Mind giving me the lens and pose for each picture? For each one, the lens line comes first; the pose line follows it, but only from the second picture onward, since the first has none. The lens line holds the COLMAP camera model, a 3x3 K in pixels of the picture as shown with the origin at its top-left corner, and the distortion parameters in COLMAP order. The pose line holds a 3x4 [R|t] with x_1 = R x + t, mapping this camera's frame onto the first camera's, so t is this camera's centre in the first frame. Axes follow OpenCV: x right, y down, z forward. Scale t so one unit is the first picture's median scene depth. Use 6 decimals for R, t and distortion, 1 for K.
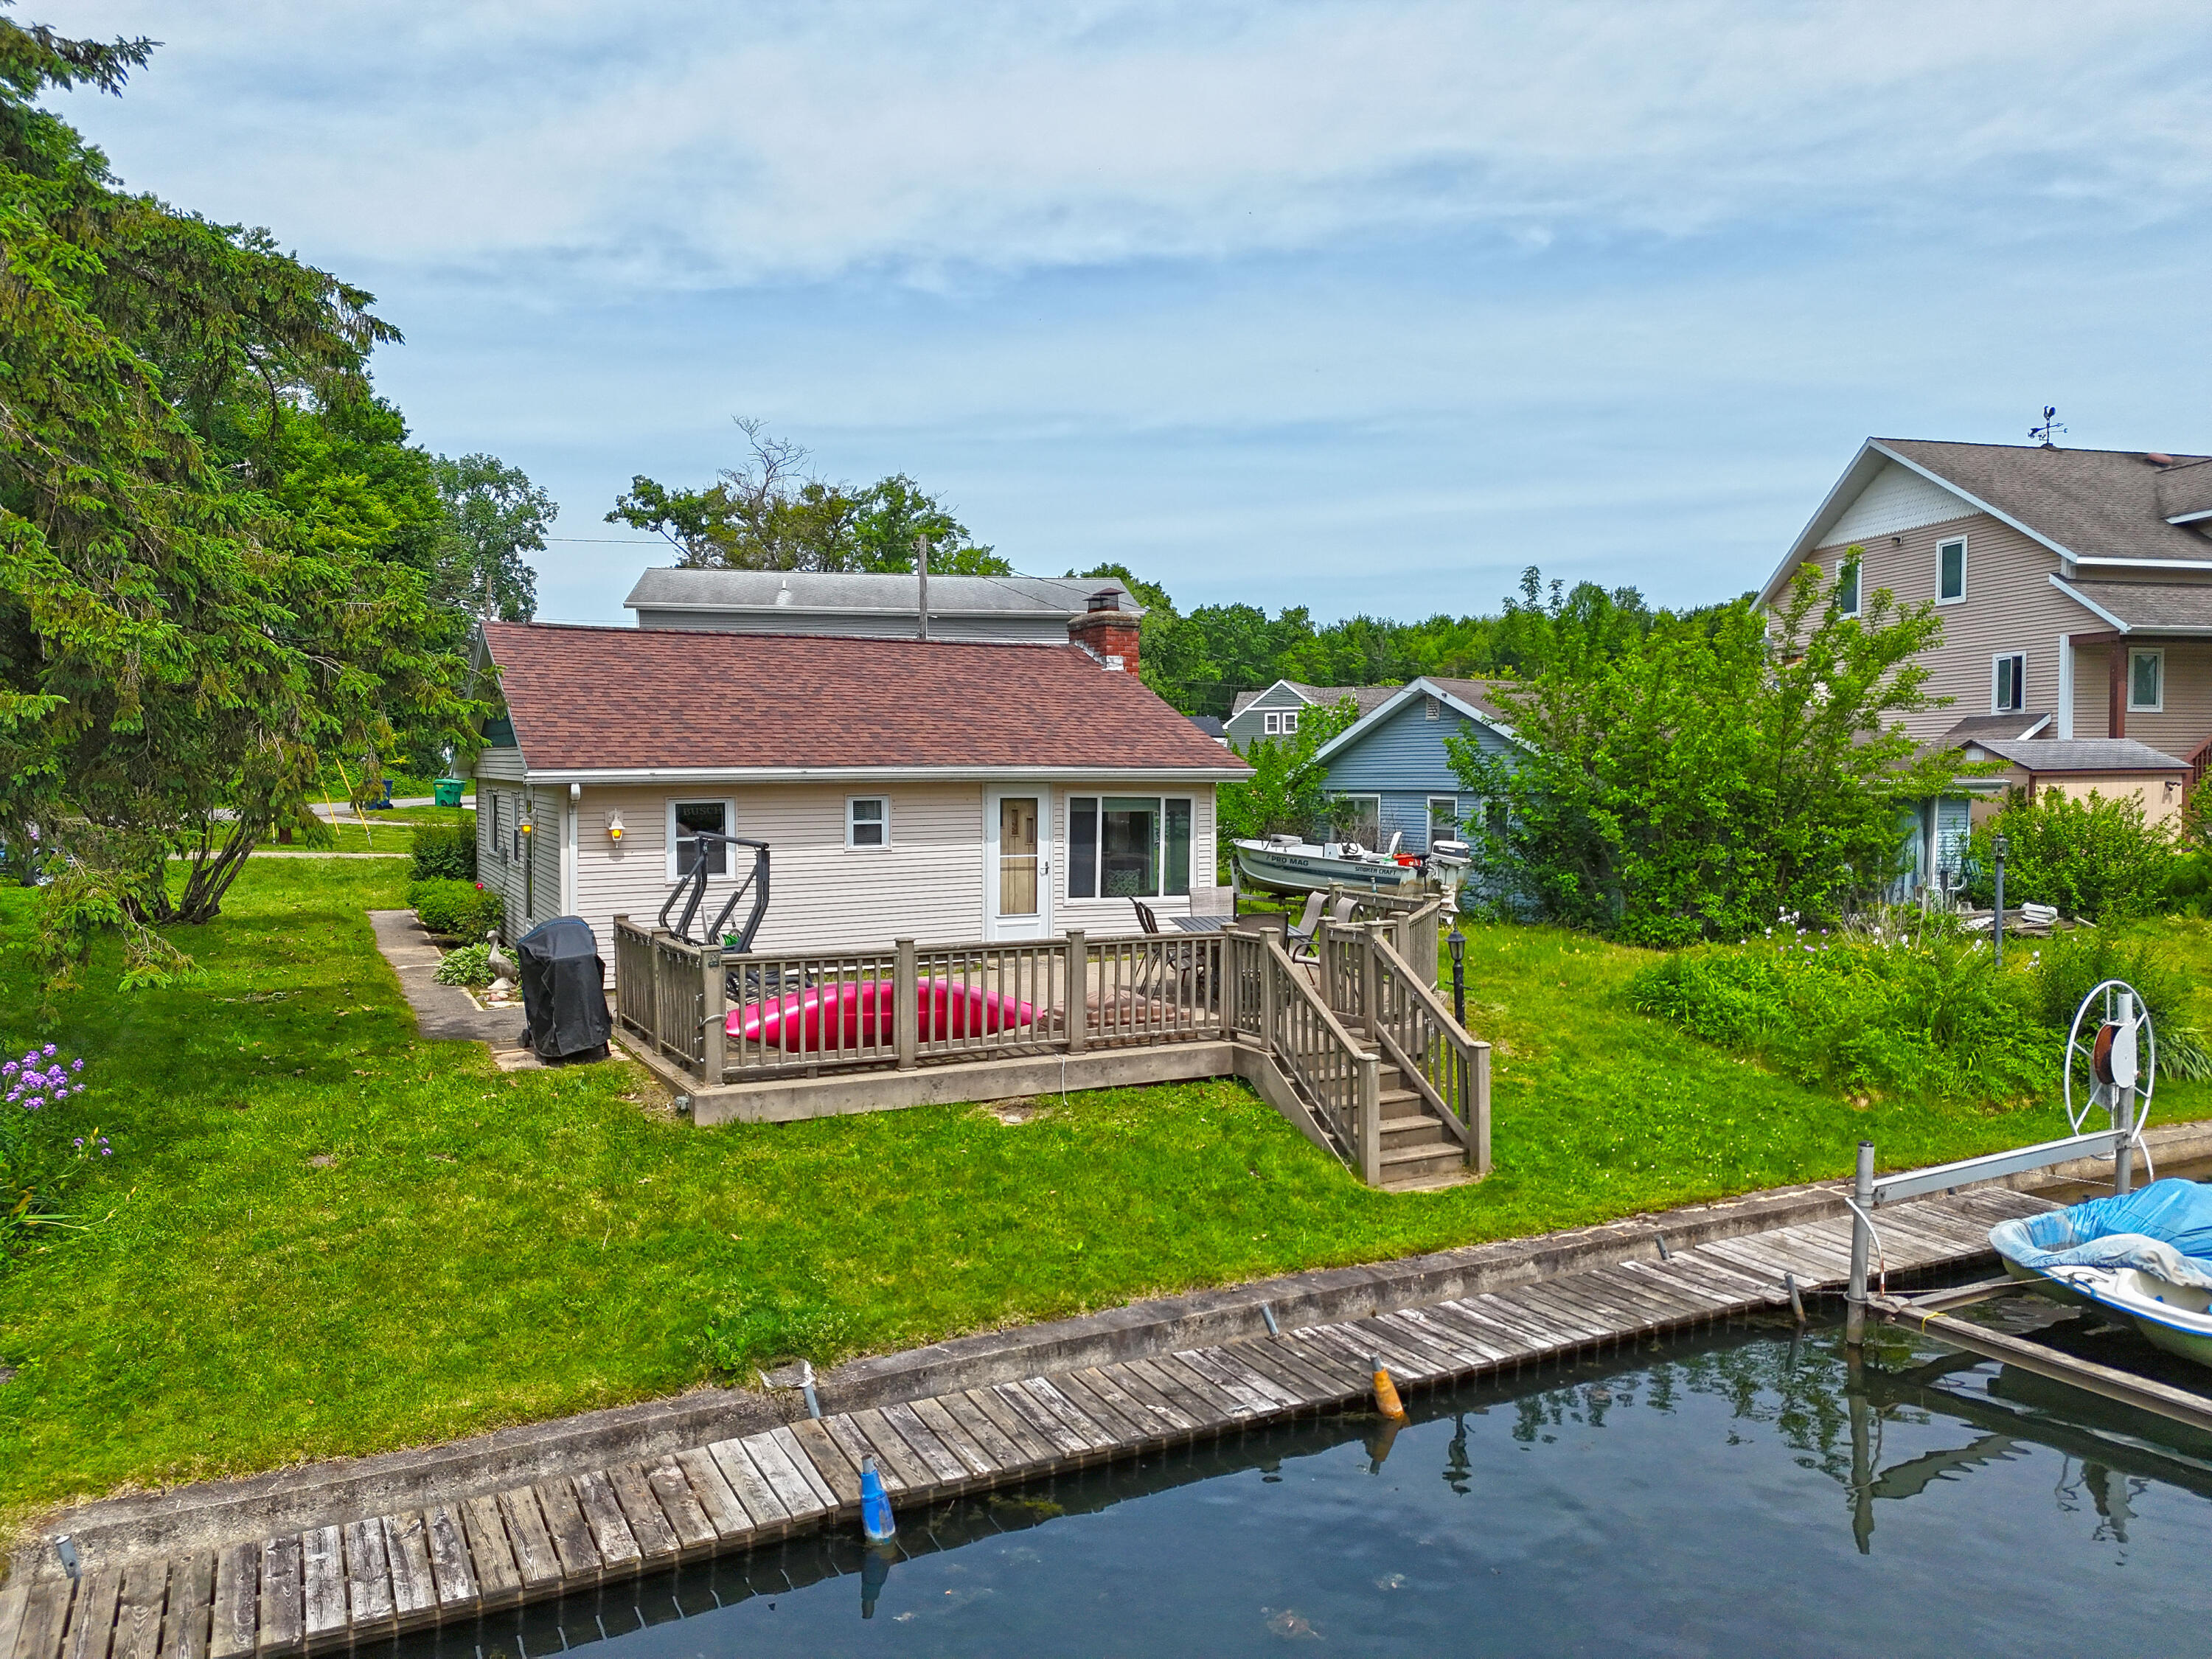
lens RADIAL K [[1537.2, 0, 1106.0], [0, 1537.2, 829.5], [0, 0, 1]] dist [0.070710, -0.063993]
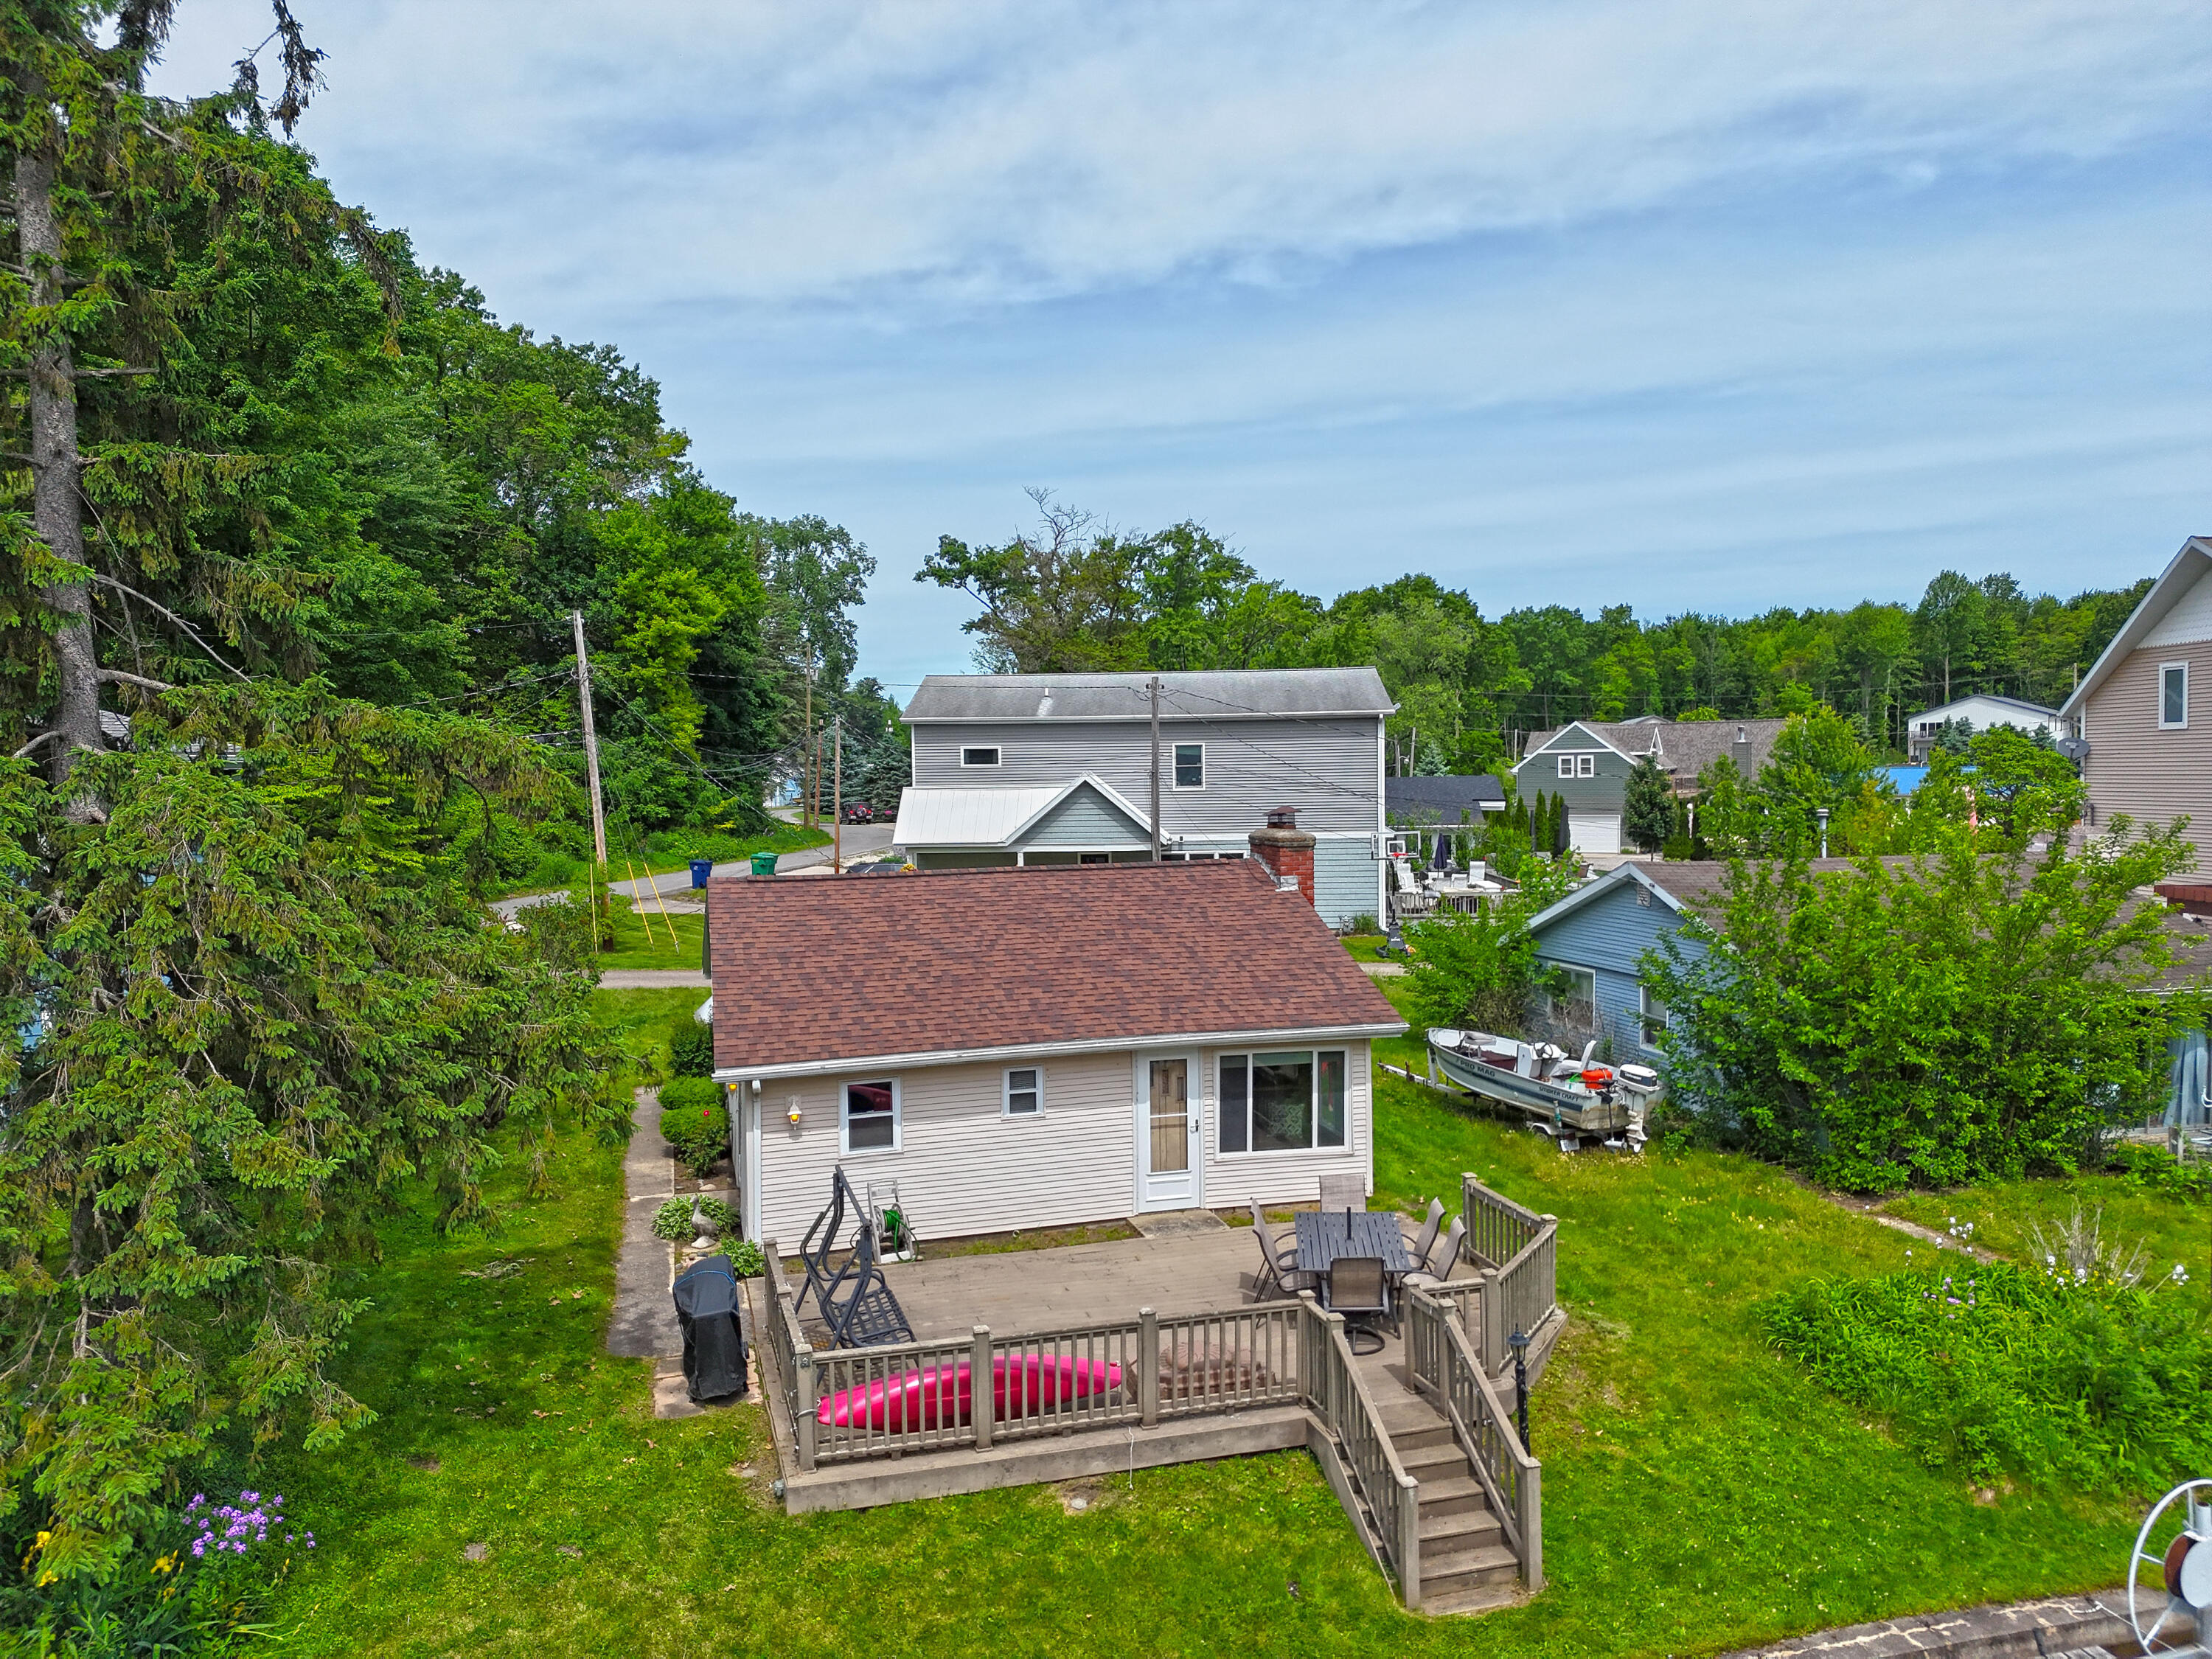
lens RADIAL K [[1538.9, 0, 1111.8], [0, 1538.9, 826.6], [0, 0, 1]] dist [0.054066, -0.007646]
pose [[0.979658, -0.008554, -0.200494, 0.110686], [0.009082, 0.999957, 0.001715, -0.171626], [0.200471, -0.003501, 0.979693, -0.038182]]
